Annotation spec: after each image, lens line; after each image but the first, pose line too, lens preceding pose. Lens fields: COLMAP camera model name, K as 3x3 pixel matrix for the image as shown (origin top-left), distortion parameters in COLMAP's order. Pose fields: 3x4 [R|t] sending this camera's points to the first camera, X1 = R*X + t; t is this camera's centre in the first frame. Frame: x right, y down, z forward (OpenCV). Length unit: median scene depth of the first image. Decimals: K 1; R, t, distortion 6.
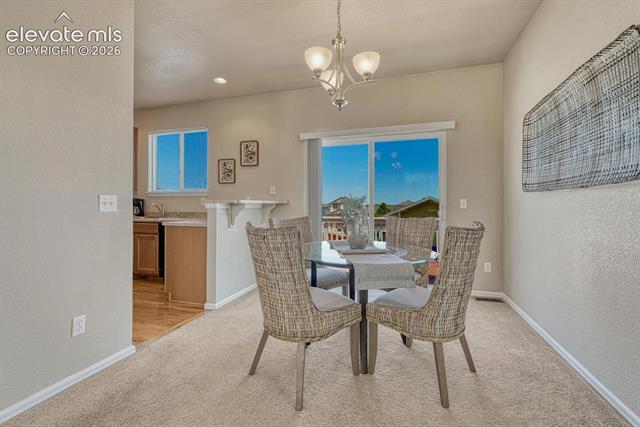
lens RADIAL K [[296.0, 0, 323.1], [0, 296.0, 183.1], [0, 0, 1]] dist [0.007360, -0.000808]
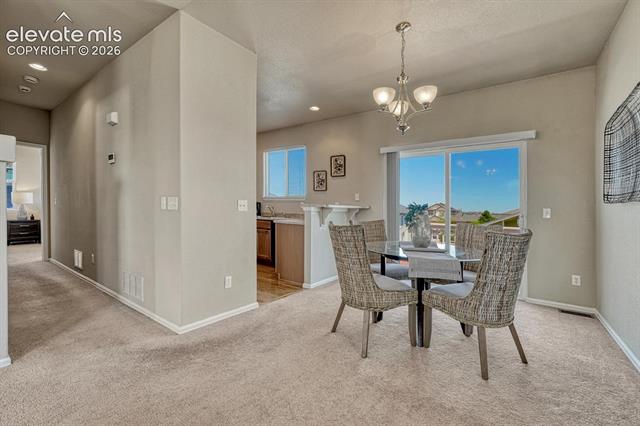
lens RADIAL K [[283.8, 0, 319.3], [0, 283.8, 199.0], [0, 0, 1]] dist [0.012801, 0.001303]
pose [[0.946191, 0.013859, -0.323313, 0.081649], [-0.002214, 0.999336, 0.036358, -0.013800], [0.323602, -0.033686, 0.945593, -0.174617]]
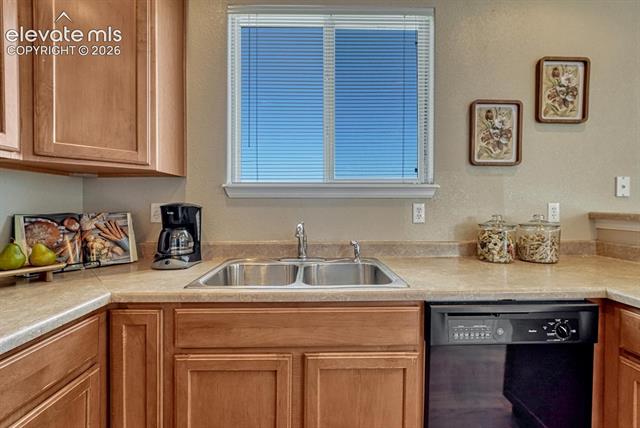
lens RADIAL K [[272.6, 0, 316.5], [0, 272.6, 209.3], [0, 0, 1]] dist [-0.008873, 0.002356]
pose [[0.951931, 0.013602, 0.306010, -1.031141], [-0.033278, 0.997693, 0.059174, 0.067146], [-0.304499, -0.066513, 0.950187, 1.187037]]
